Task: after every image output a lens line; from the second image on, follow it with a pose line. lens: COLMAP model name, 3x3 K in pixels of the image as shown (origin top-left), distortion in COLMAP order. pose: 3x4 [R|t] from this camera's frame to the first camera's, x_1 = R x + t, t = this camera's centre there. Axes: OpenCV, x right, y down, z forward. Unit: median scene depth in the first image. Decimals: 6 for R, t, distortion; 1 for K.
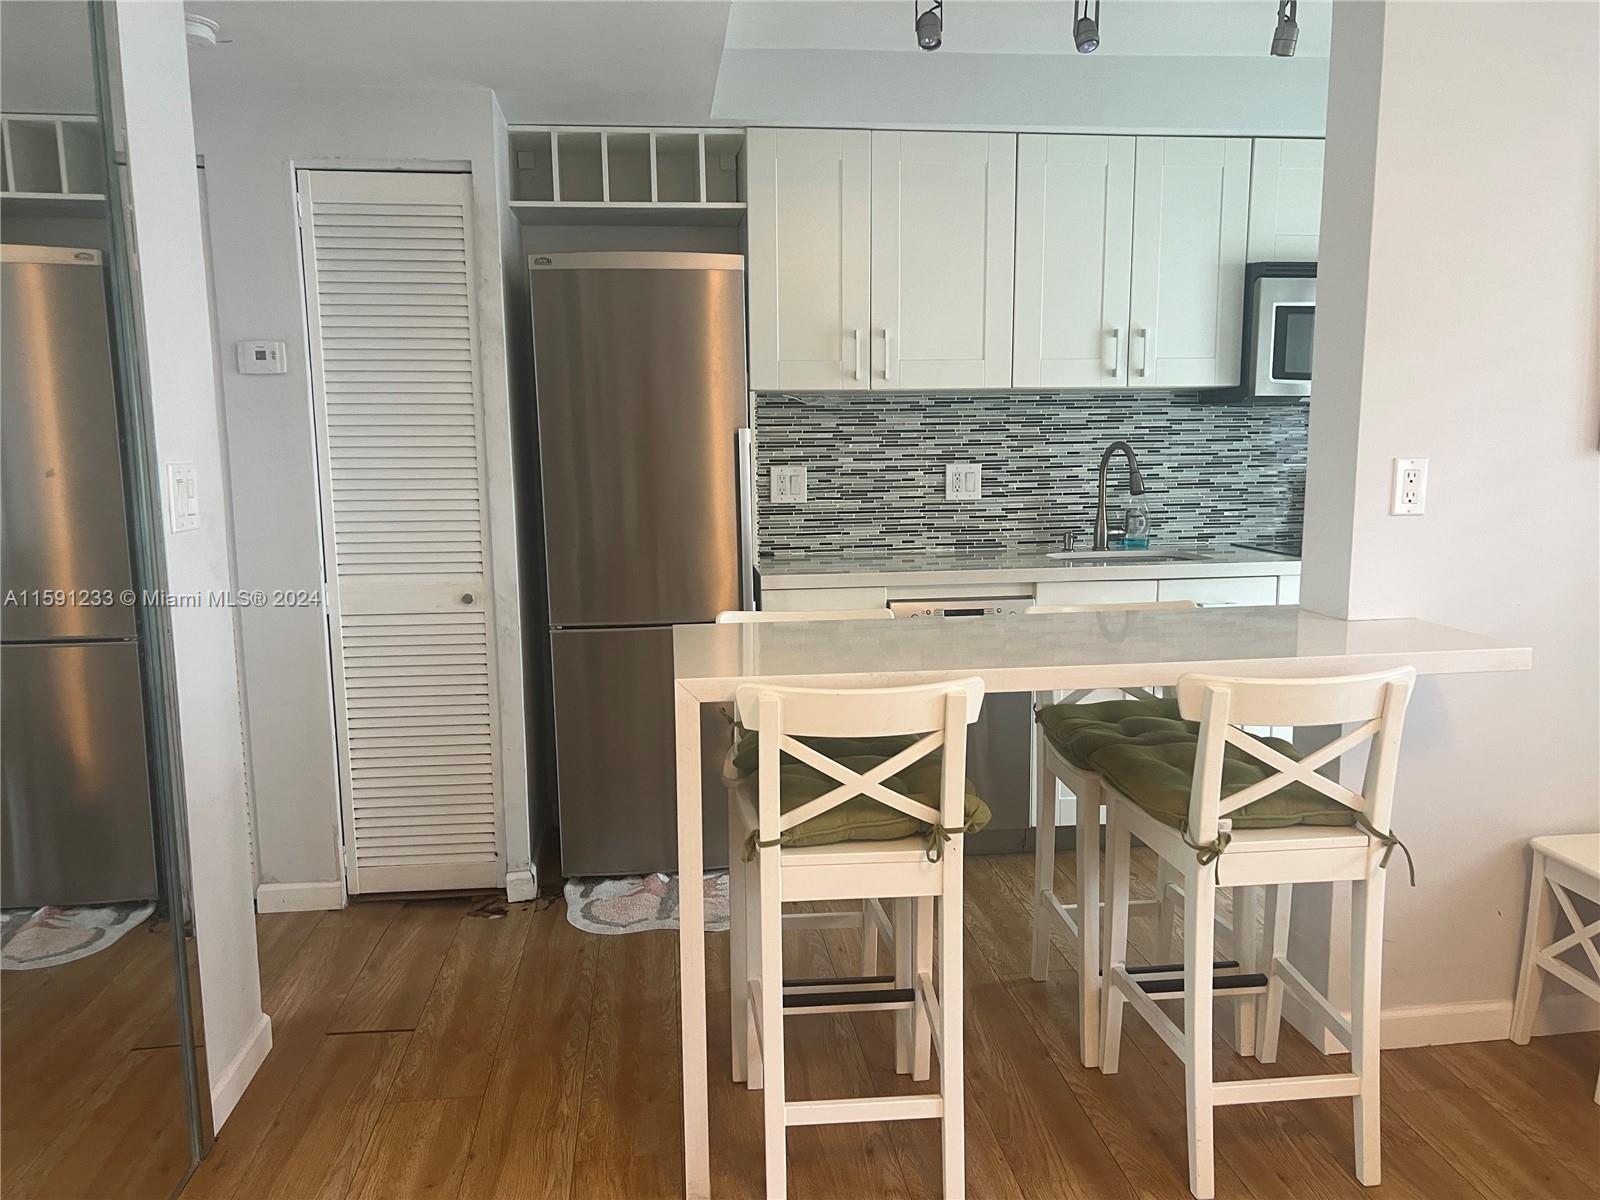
lens RADIAL K [[1190.9, 0, 803.7], [0, 1190.9, 619.9], [0, 0, 1]] dist [0.070910, -0.088281]
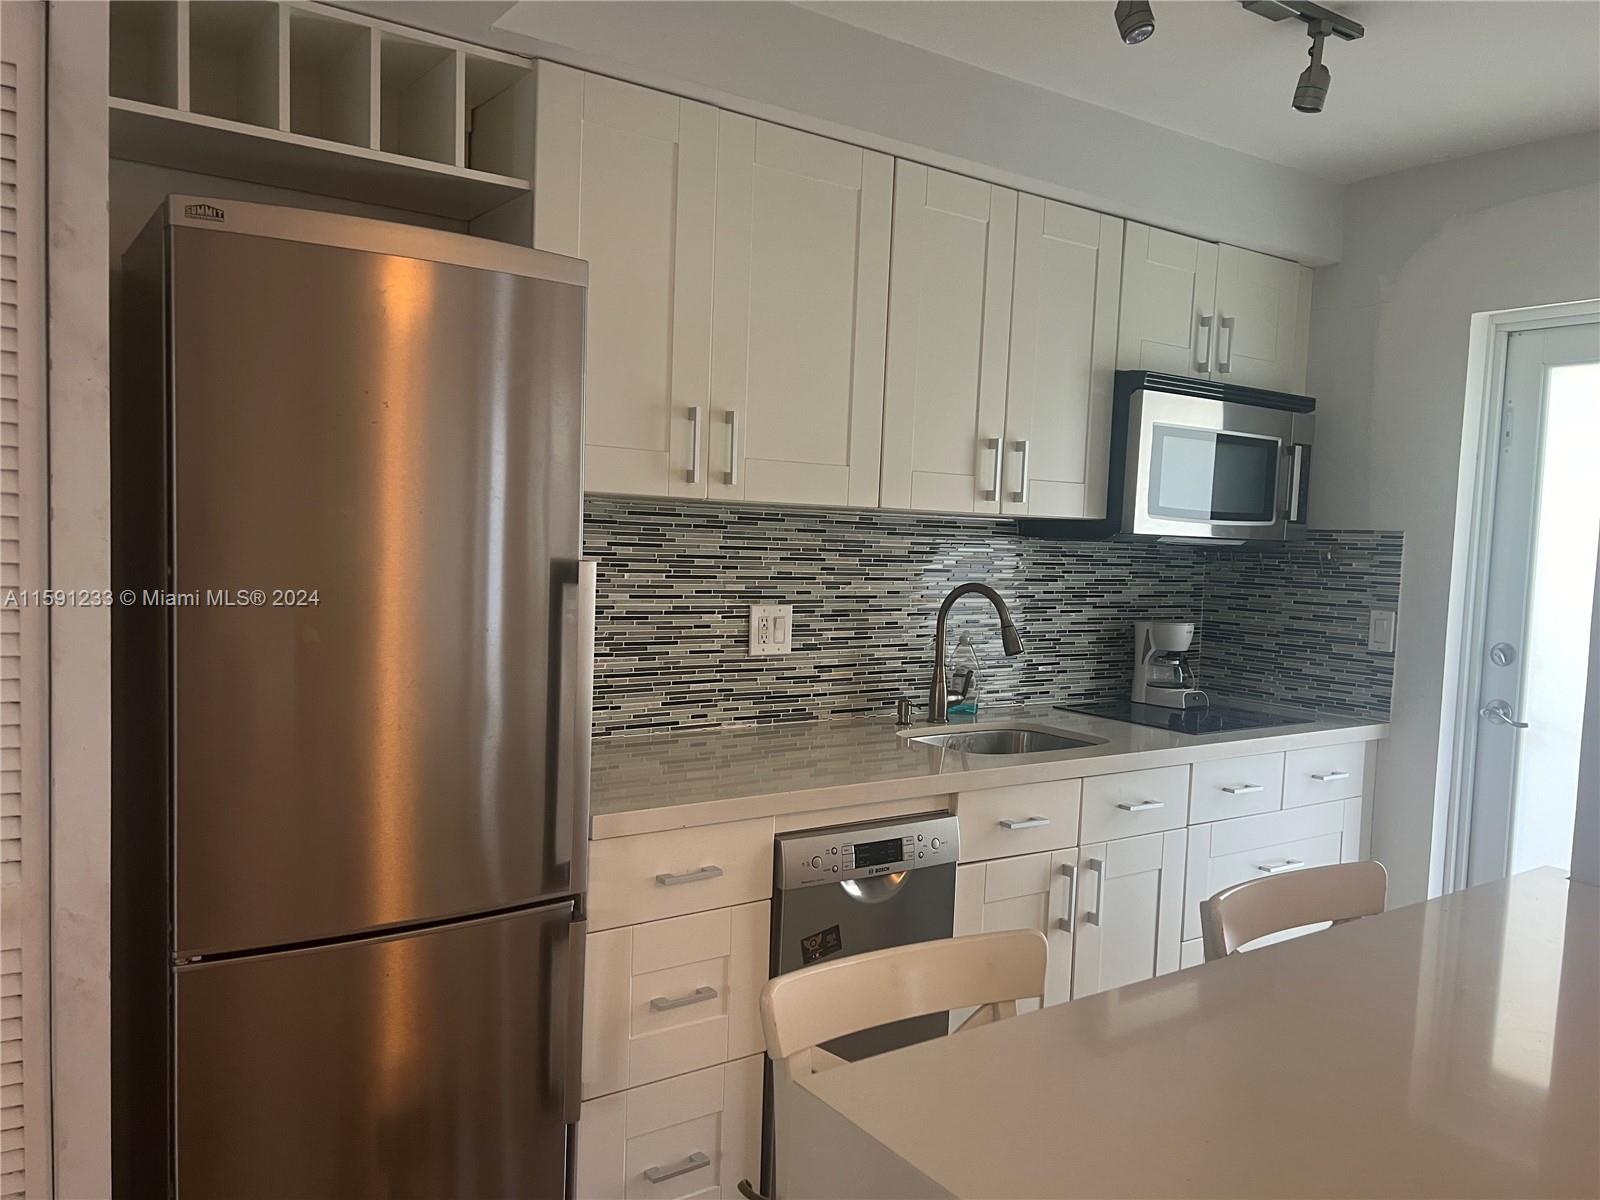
lens RADIAL K [[1190.9, 0, 802.7], [0, 1190.9, 616.8], [0, 0, 1]] dist [0.070910, -0.088281]
pose [[0.885508, 0.011944, 0.464470, -0.206115], [0.019216, 0.997873, -0.062296, -0.091805], [-0.464226, 0.064089, 0.883395, 0.426019]]
